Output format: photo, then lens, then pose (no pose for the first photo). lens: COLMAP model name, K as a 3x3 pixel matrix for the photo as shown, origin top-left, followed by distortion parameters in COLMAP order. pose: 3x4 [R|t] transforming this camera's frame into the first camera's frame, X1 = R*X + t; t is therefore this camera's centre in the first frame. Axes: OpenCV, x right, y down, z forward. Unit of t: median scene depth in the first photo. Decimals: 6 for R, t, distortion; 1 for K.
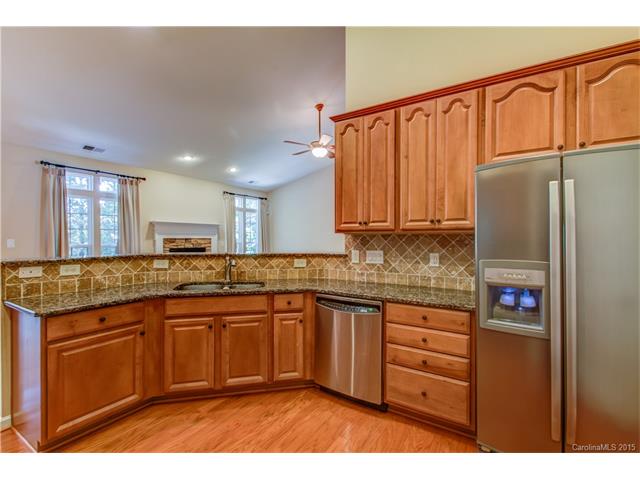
lens RADIAL K [[295.7, 0, 319.5], [0, 295.7, 240.1], [0, 0, 1]] dist [0.025787, -0.010225]
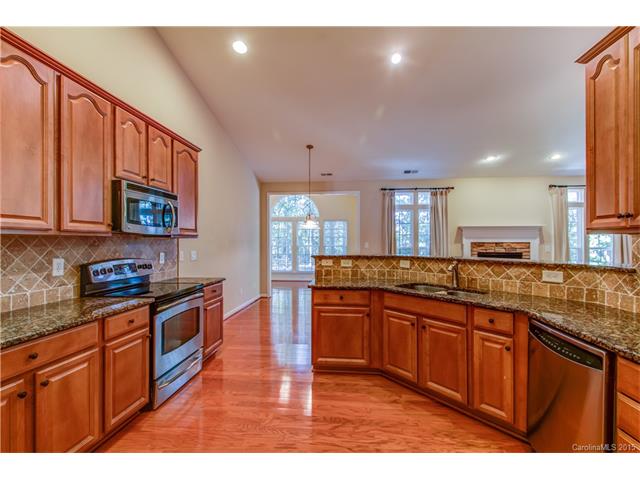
lens RADIAL K [[295.7, 0, 323.6], [0, 295.7, 241.7], [0, 0, 1]] dist [0.025787, -0.010225]
pose [[0.453637, -0.000598, -0.891186, 0.352899], [-0.006872, 0.999968, -0.004169, -0.000260], [0.891160, 0.008016, 0.453618, 0.178432]]
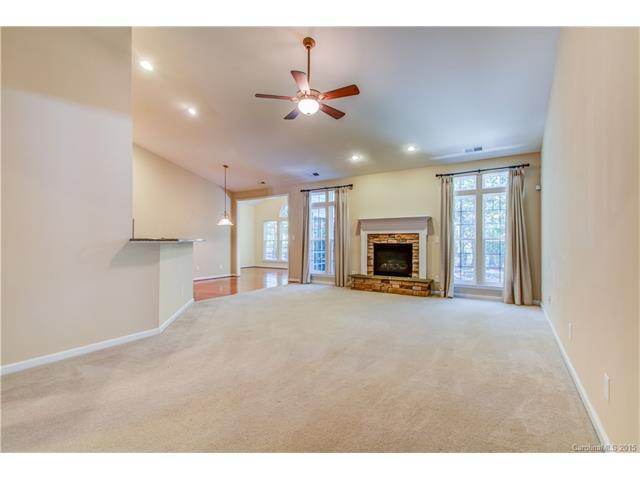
lens RADIAL K [[295.7, 0, 320.1], [0, 295.7, 242.6], [0, 0, 1]] dist [0.025787, -0.010225]
pose [[0.001151, 0.003837, -0.999992, 1.295011], [-0.006411, 0.999972, 0.003830, 0.051356], [0.999979, 0.006406, 0.001176, 1.824189]]
